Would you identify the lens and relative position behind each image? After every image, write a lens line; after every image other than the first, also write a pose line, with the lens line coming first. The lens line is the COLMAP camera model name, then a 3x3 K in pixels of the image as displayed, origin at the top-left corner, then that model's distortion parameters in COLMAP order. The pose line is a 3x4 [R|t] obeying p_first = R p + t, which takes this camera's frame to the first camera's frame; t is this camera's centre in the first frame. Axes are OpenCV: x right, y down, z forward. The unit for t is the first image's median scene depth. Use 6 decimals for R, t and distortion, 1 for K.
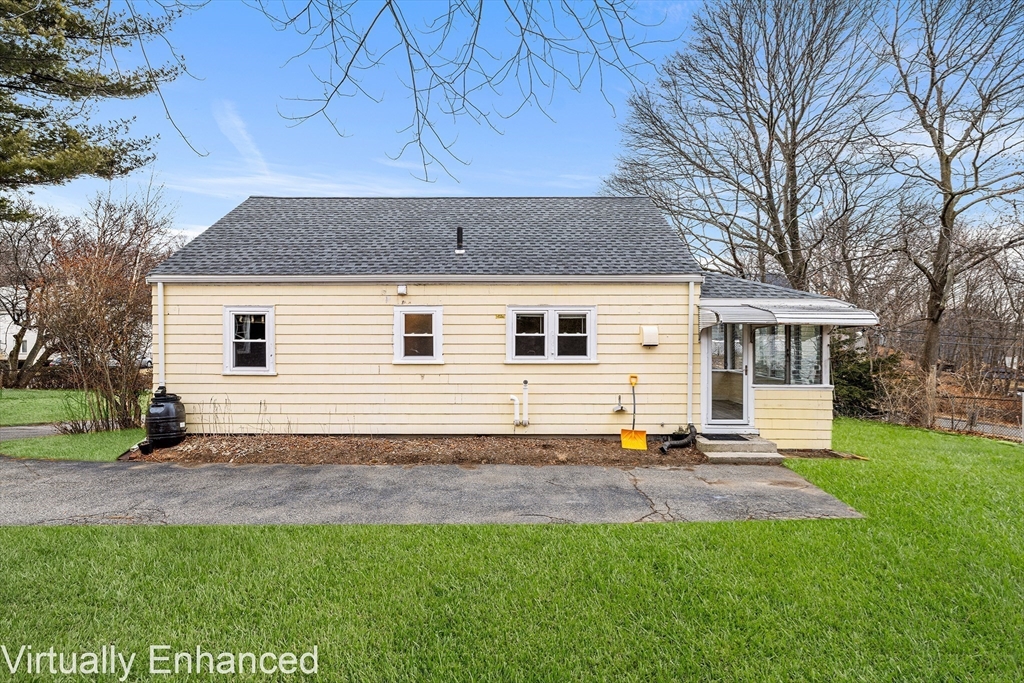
lens RADIAL K [[492.6, 0, 511.7], [0, 492.6, 346.7], [0, 0, 1]] dist [-0.006403, 0.003295]
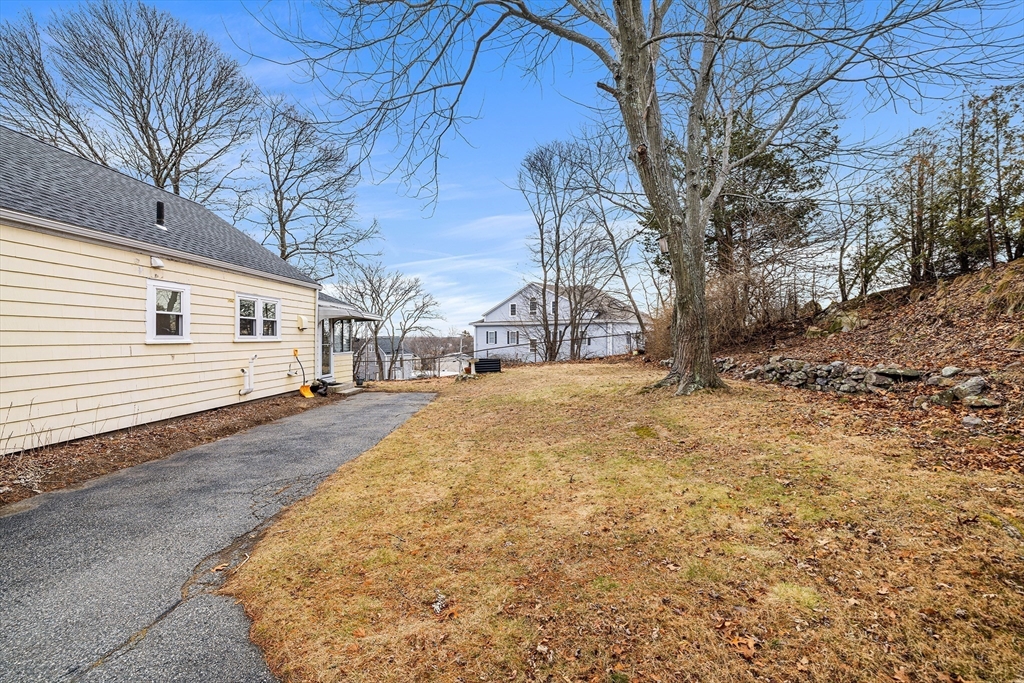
lens RADIAL K [[428.9, 0, 510.1], [0, 428.9, 334.1], [0, 0, 1]] dist [-0.004019, -0.000011]
pose [[0.057056, 0.006766, 0.998348, -0.969260], [0.019206, 0.999785, -0.007873, 0.036150], [-0.998186, 0.019623, 0.056914, 0.303446]]
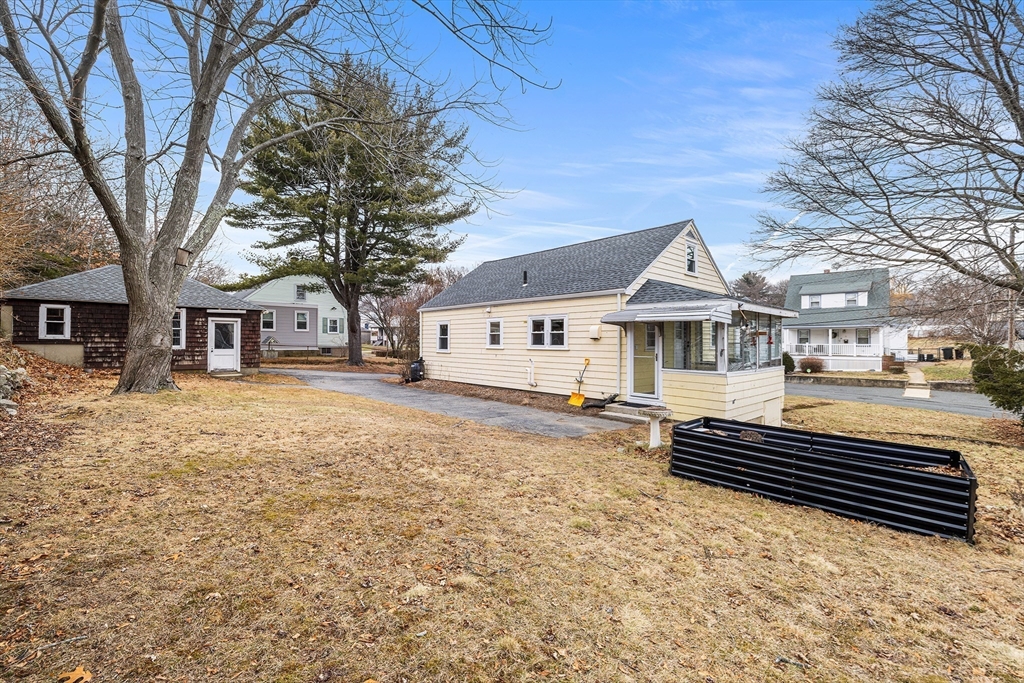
lens RADIAL K [[428.9, 0, 515.0], [0, 428.9, 340.1], [0, 0, 1]] dist [-0.004019, -0.000011]
pose [[0.682113, 0.000669, -0.731246, 1.057332], [-0.009567, 0.999922, -0.008009, 0.014736], [0.731184, 0.012459, 0.682067, -0.058008]]
